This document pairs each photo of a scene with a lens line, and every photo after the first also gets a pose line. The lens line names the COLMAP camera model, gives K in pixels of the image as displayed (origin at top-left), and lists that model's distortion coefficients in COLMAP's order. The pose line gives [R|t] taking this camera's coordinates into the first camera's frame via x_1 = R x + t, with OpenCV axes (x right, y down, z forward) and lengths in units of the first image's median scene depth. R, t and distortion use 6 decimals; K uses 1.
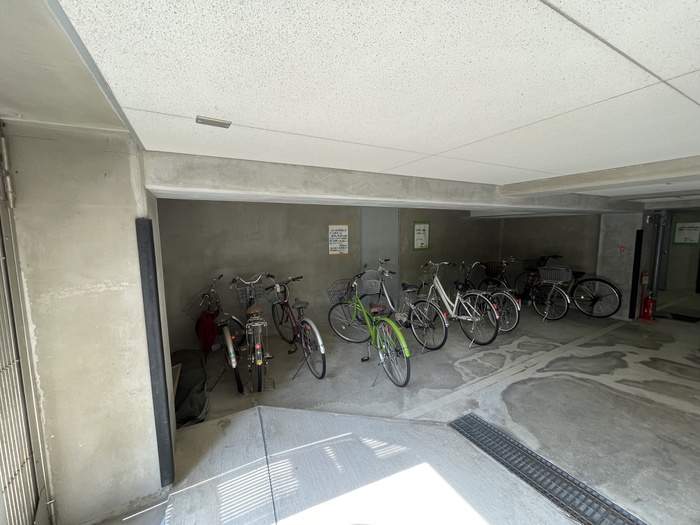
lens RADIAL K [[283.9, 0, 349.2], [0, 283.9, 261.6], [0, 0, 1]] dist [0.000608, -0.000030]
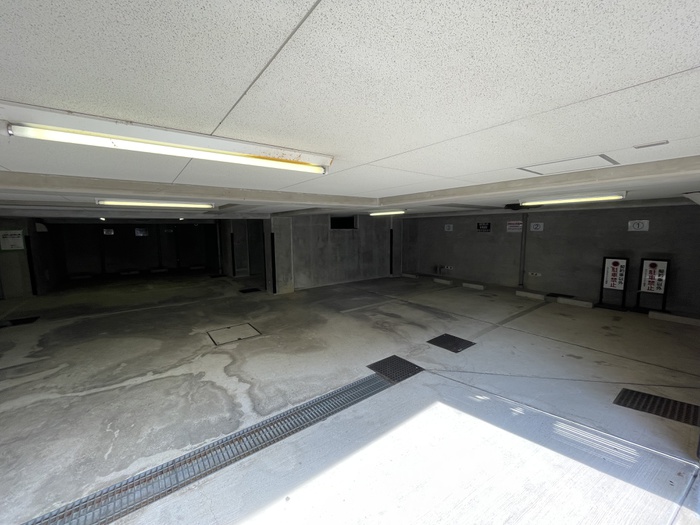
lens RADIAL K [[283.9, 0, 348.6], [0, 283.9, 262.3], [0, 0, 1]] dist [0.000608, -0.000030]
pose [[-0.141726, -0.099586, 0.984884, -0.001023], [0.120965, 0.985728, 0.117079, 0.010950], [-0.982487, 0.135730, -0.127657, -0.110210]]
